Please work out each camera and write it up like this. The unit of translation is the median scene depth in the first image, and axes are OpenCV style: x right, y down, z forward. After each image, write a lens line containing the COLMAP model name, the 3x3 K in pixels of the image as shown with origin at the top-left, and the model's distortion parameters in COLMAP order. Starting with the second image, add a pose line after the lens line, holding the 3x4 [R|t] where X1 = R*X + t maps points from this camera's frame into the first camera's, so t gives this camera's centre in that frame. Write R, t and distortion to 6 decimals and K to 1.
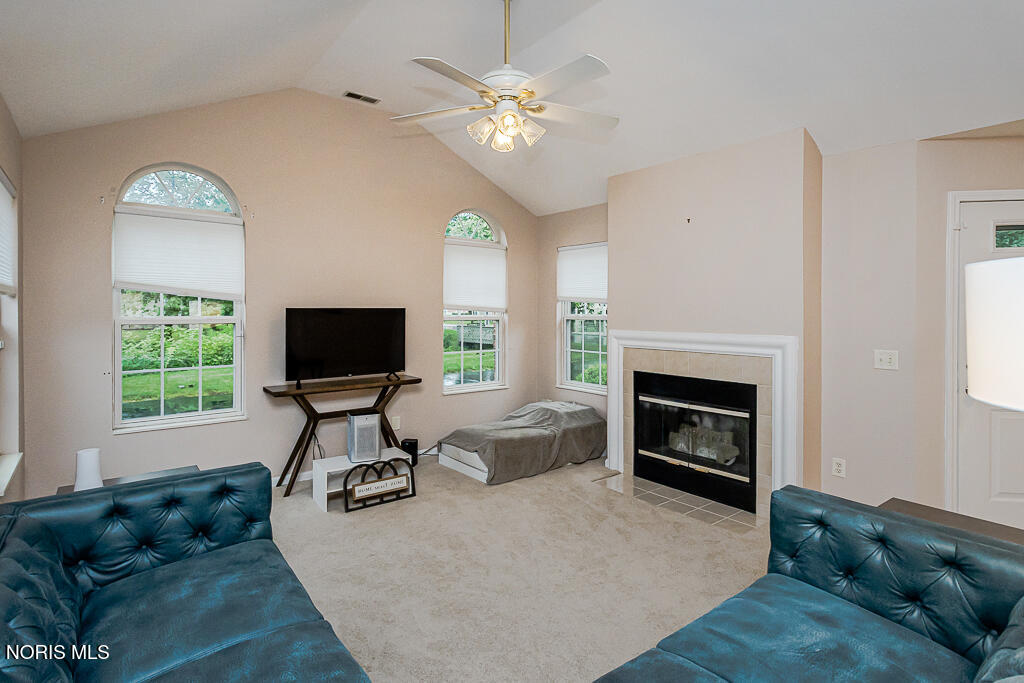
lens RADIAL K [[523.4, 0, 508.3], [0, 523.4, 314.1], [0, 0, 1]] dist [-0.000478, -0.000331]
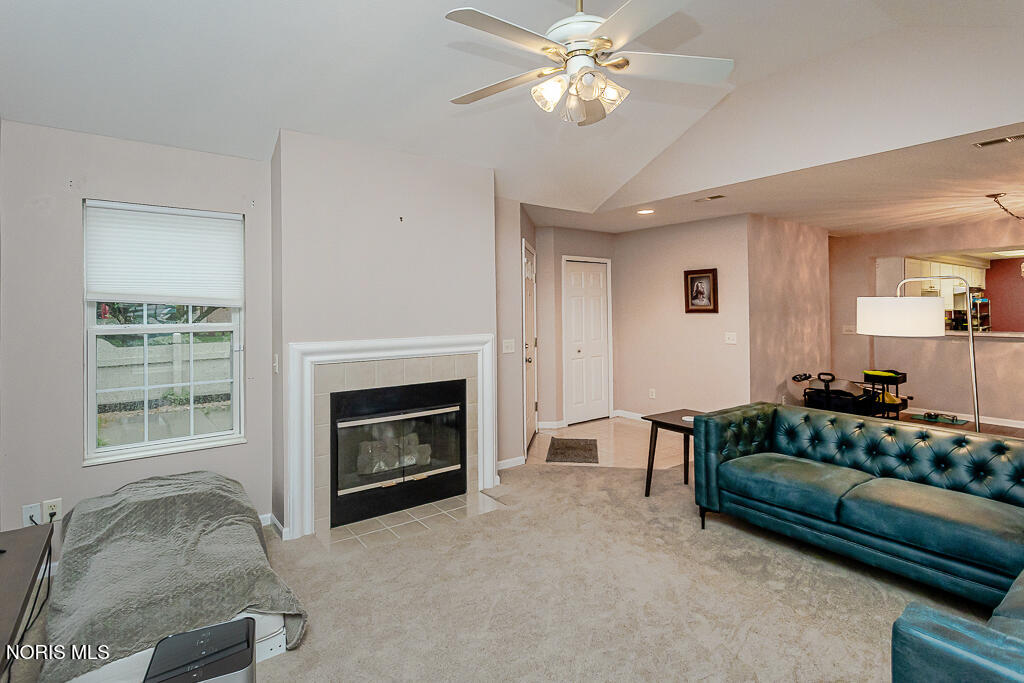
lens RADIAL K [[508.8, 0, 511.2], [0, 508.8, 304.6], [0, 0, 1]] dist [0.000363, 0.000050]
pose [[0.026966, 0.008238, 0.999602, -0.535590], [0.019301, 0.999775, -0.008760, -0.012057], [-0.999450, 0.019530, 0.026801, 0.740158]]
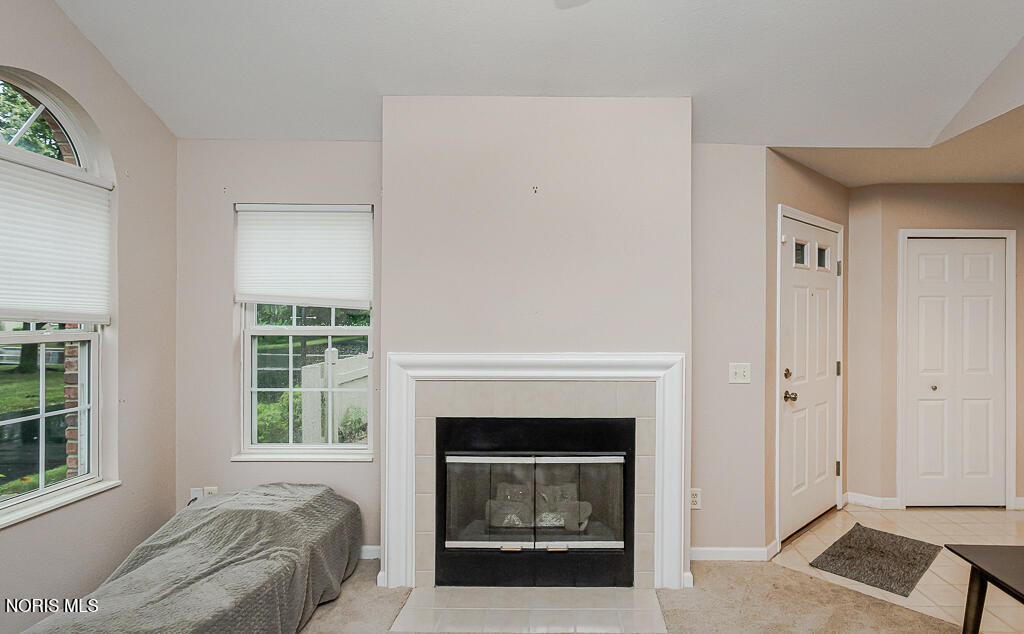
lens RADIAL K [[535.1, 0, 570.2], [0, 535.1, 319.2], [0, 0, 1]] dist [0.000417, 0.000371]
pose [[0.617205, -0.002667, 0.786798, -0.169890], [0.004637, 0.999989, -0.000248, -0.007760], [-0.786789, 0.003801, 0.617211, 0.503571]]
